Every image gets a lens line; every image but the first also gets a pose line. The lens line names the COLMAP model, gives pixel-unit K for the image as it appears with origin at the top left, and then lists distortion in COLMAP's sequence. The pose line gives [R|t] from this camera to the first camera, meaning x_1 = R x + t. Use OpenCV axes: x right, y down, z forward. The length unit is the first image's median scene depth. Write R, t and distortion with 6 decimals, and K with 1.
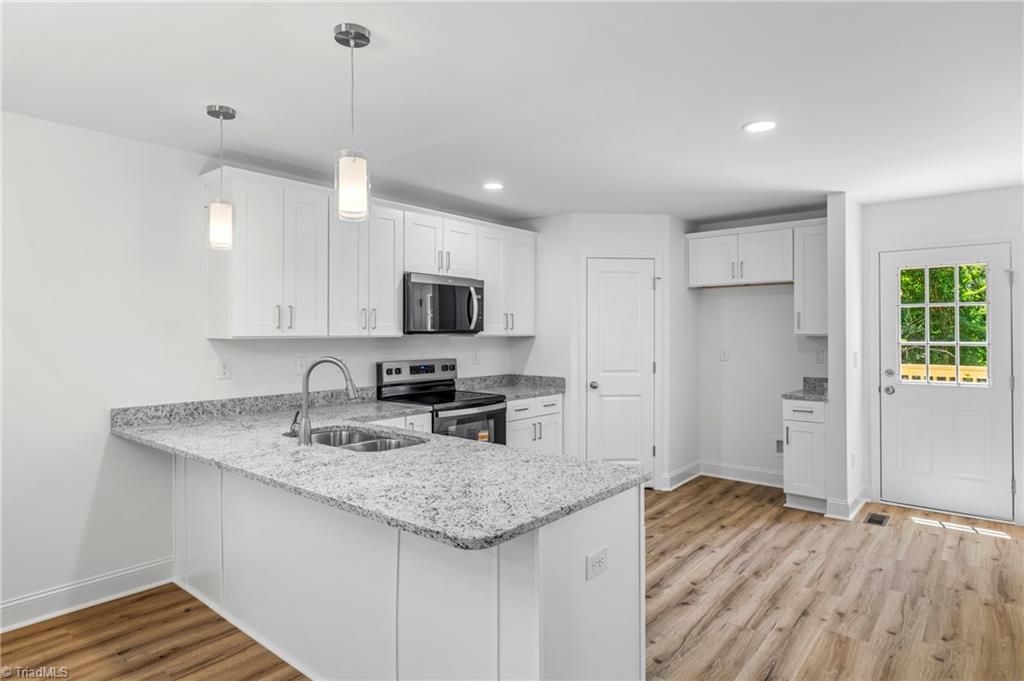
lens RADIAL K [[577.9, 0, 512.1], [0, 577.9, 330.8], [0, 0, 1]] dist [-0.000948, 0.000538]
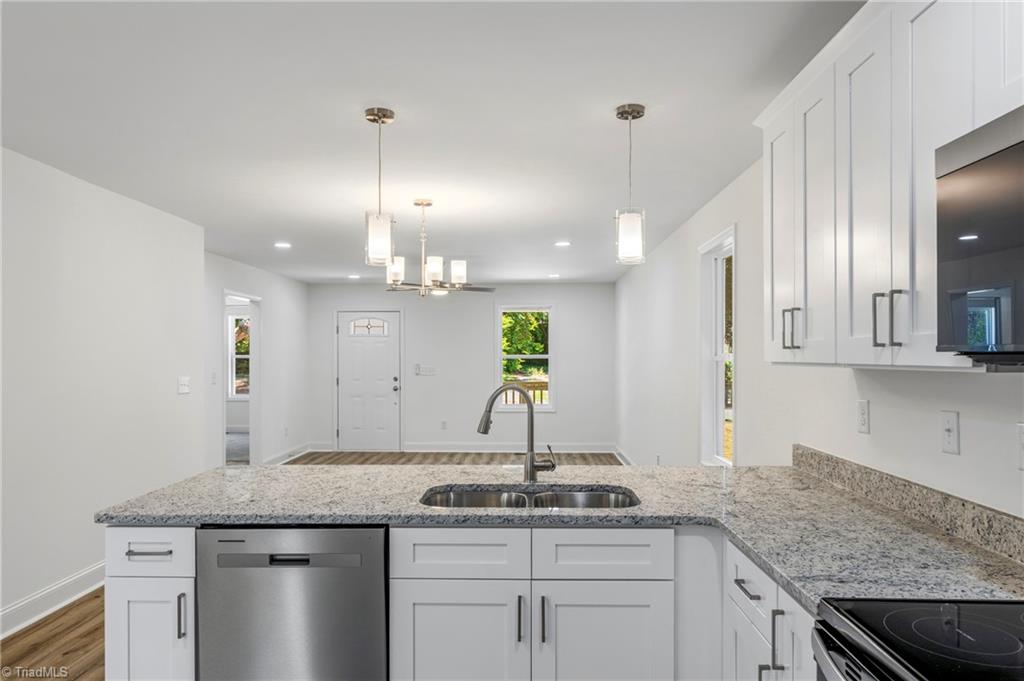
lens RADIAL K [[675.4, 0, 509.4], [0, 675.4, 356.2], [0, 0, 1]] dist [0.003386, -0.000004]
pose [[-0.784028, 0.002671, -0.620720, 0.185304], [0.004388, 0.999990, -0.001239, 0.002088], [0.620710, -0.003695, -0.784032, 1.050468]]
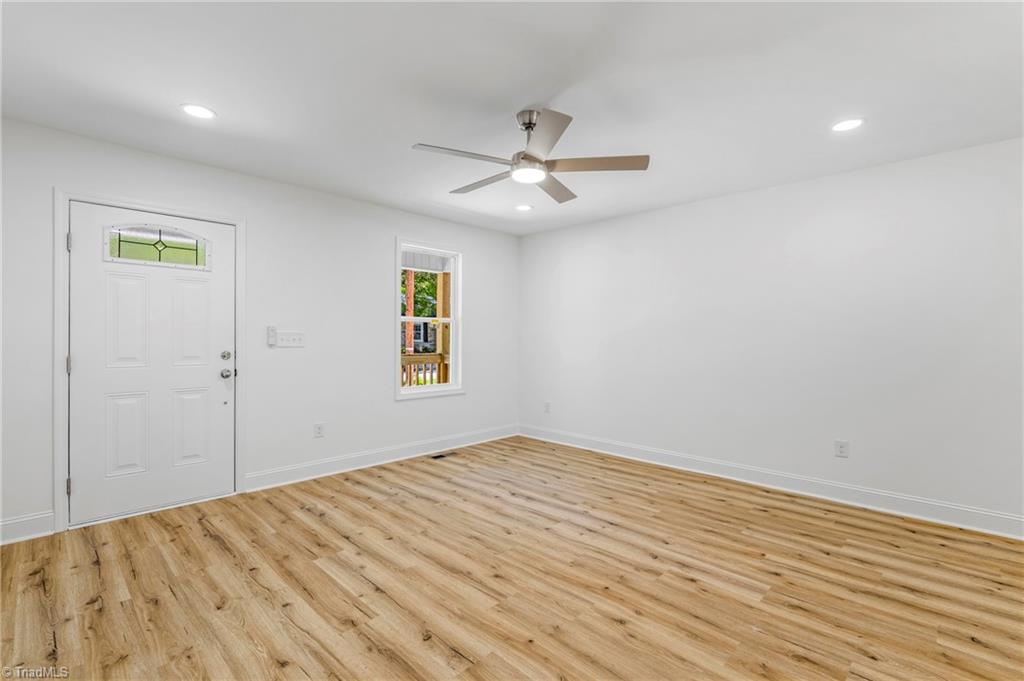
lens RADIAL K [[465.7, 0, 510.4], [0, 465.7, 334.7], [0, 0, 1]] dist [0.003216, -0.002489]
pose [[-0.070833, -0.001973, -0.997486, -0.150971], [-0.000241, 0.999998, -0.001961, 0.040104], [0.997488, 0.000101, -0.070833, -0.393646]]
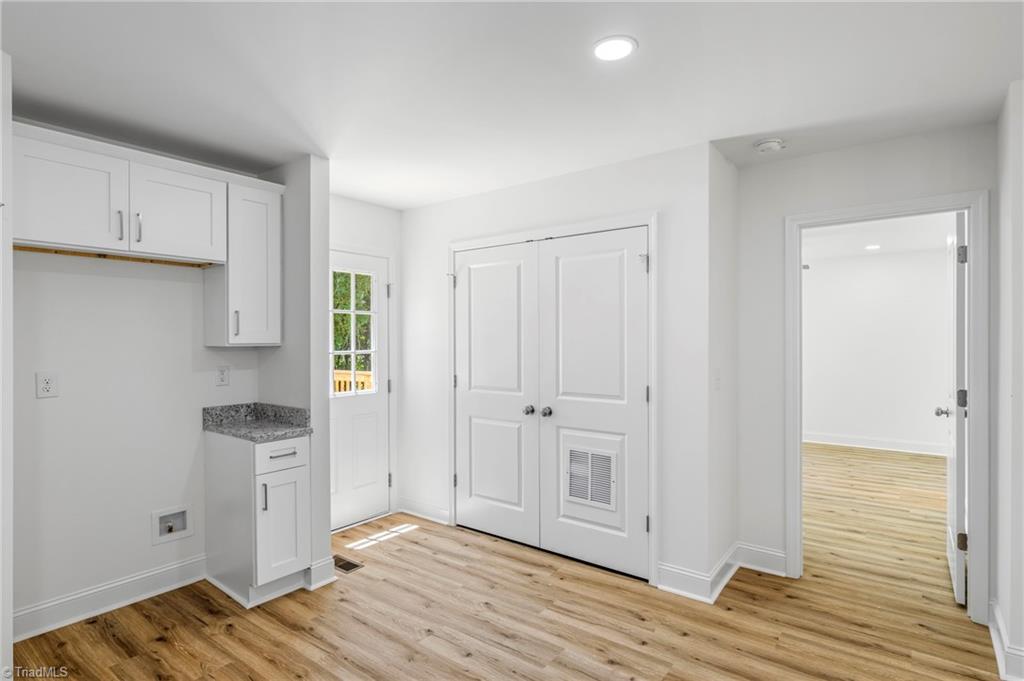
lens RADIAL K [[514.1, 0, 505.2], [0, 514.1, 346.7], [0, 0, 1]] dist [0.000045, 0.000198]
pose [[-0.046239, -0.002881, 0.998926, -0.124147], [0.002793, 0.999992, 0.003013, 0.009356], [-0.998927, 0.002929, -0.046230, 0.778039]]
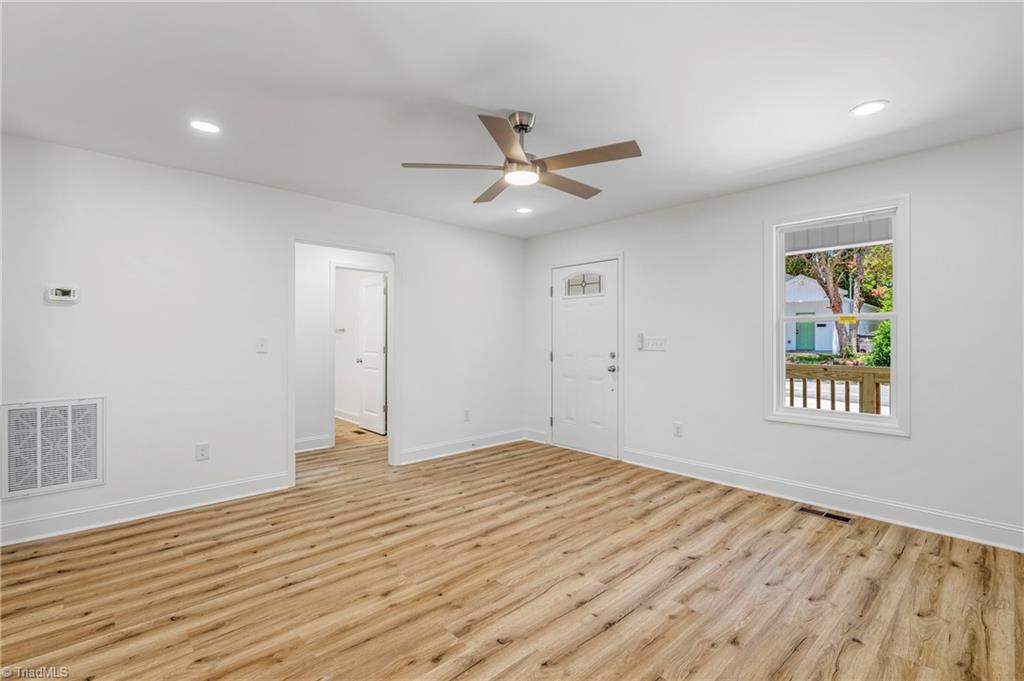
lens RADIAL K [[465.7, 0, 518.0], [0, 465.7, 337.4], [0, 0, 1]] dist [0.003216, -0.002489]
pose [[-0.993588, 0.000296, 0.113058, -0.806327], [-0.000879, 0.999946, -0.010336, 0.042673], [-0.113055, -0.010369, -0.993535, 0.168888]]
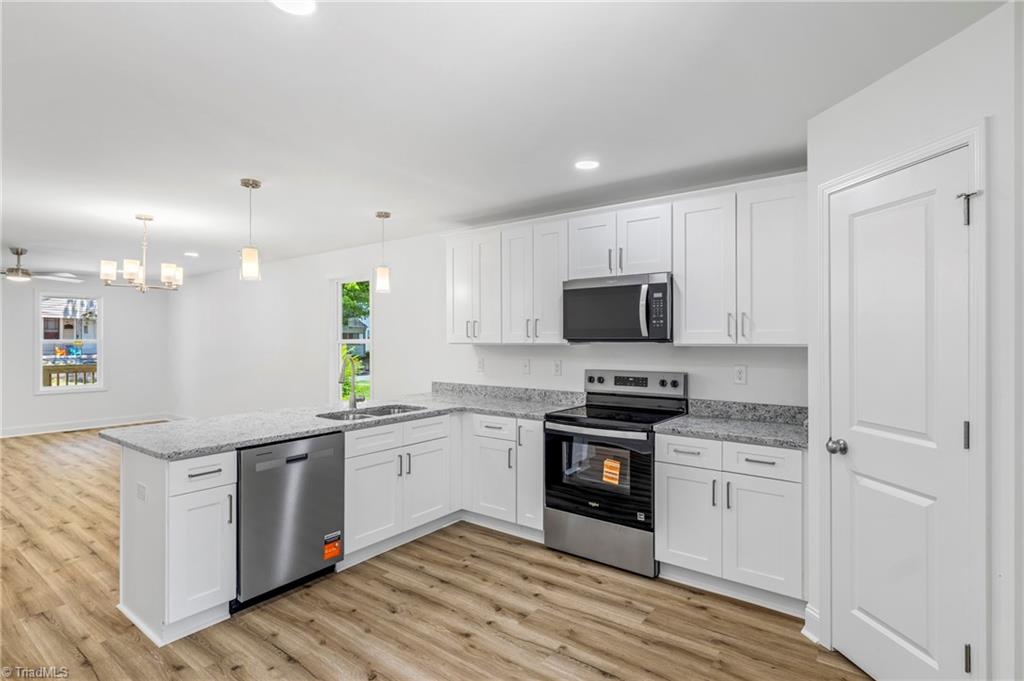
lens RADIAL K [[514.1, 0, 514.7], [0, 514.1, 337.0], [0, 0, 1]] dist [0.000045, 0.000198]
pose [[0.050671, -0.003103, -0.998711, 0.659838], [0.005438, 0.999981, -0.002831, -0.000627], [0.998701, -0.005288, 0.050686, 0.809706]]
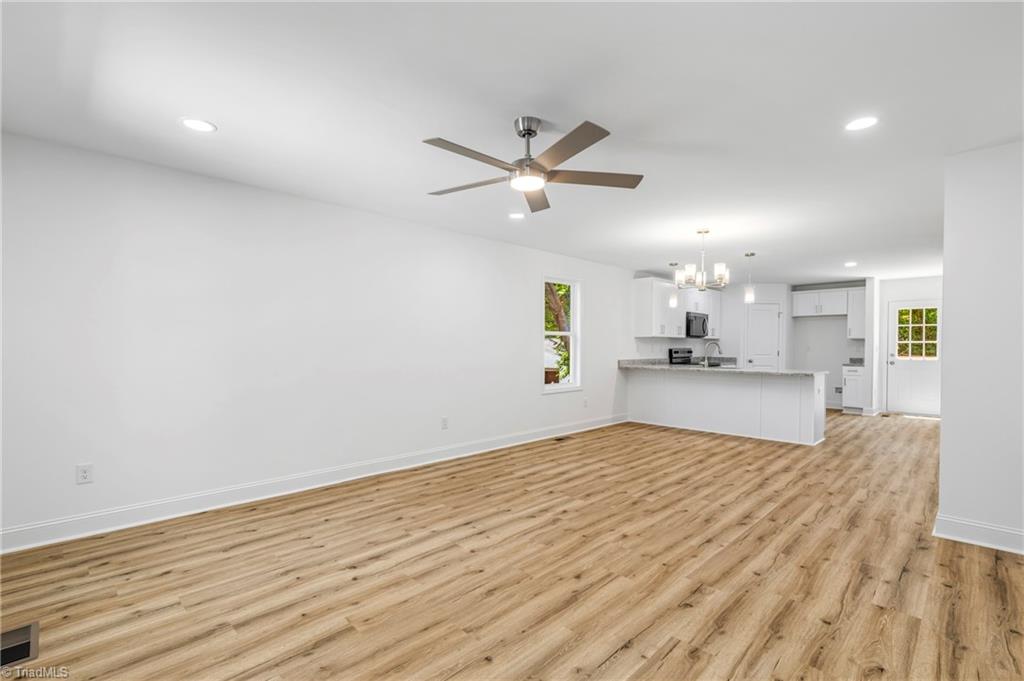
lens RADIAL K [[465.7, 0, 515.6], [0, 465.7, 352.8], [0, 0, 1]] dist [0.003216, -0.002489]
pose [[0.996665, 0.005644, -0.081407, -0.711613], [-0.004094, 0.999807, 0.019192, 0.037336], [0.081500, -0.018794, 0.996496, -1.001588]]
